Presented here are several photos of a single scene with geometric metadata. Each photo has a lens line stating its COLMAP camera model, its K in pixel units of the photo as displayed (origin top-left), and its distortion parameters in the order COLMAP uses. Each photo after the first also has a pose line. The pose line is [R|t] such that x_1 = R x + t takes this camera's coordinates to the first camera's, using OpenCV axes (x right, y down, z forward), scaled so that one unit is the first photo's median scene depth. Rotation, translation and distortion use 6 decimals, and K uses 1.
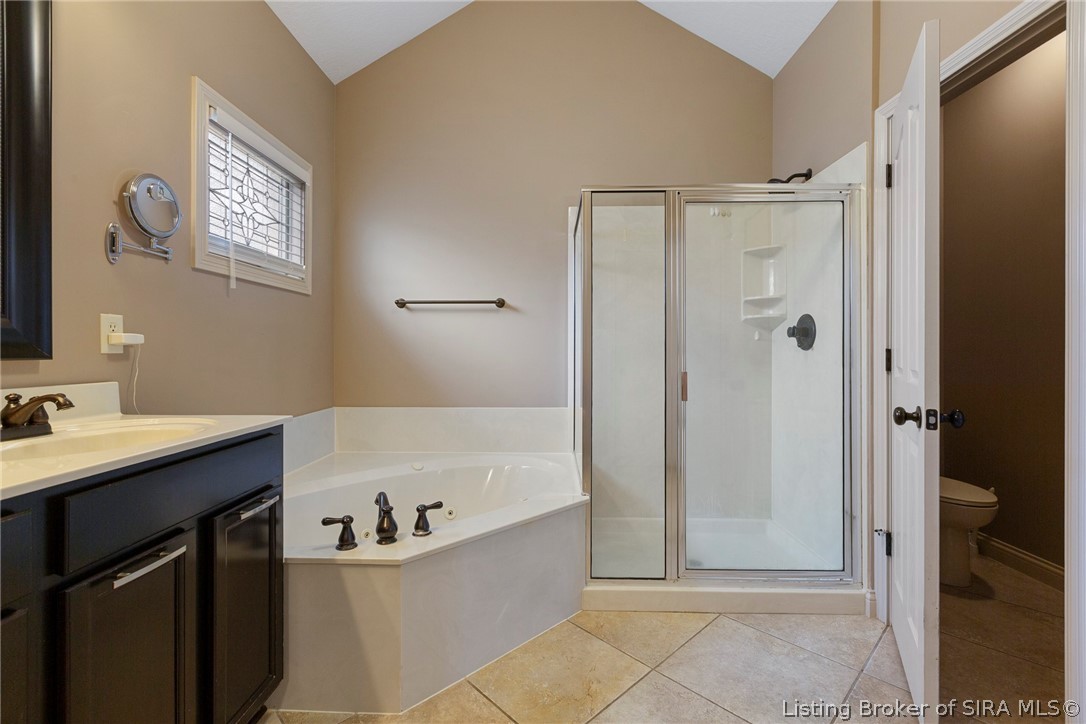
lens RADIAL K [[500.2, 0, 540.6], [0, 500.2, 354.7], [0, 0, 1]] dist [-0.002694, -0.000306]
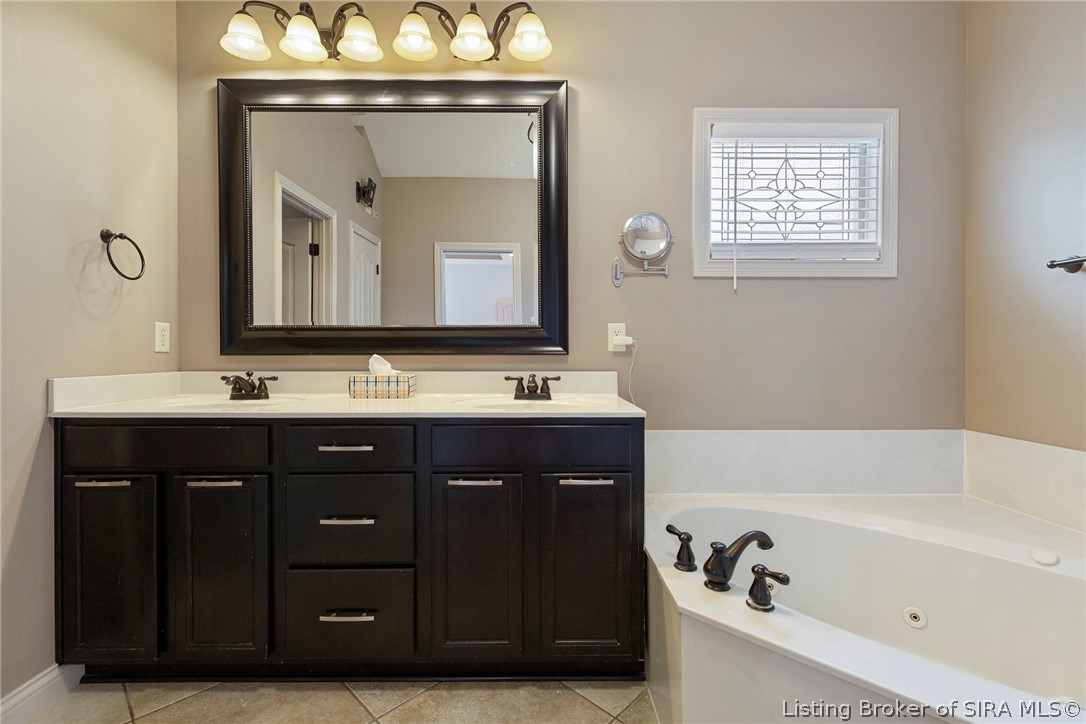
lens RADIAL K [[481.3, 0, 541.2], [0, 481.3, 352.9], [0, 0, 1]] dist [-0.000697, 0.000161]
pose [[0.030215, 0.004386, -0.999534, 0.396133], [-0.006427, 0.999971, 0.004194, -0.002241], [0.999523, 0.006297, 0.030242, 0.616518]]
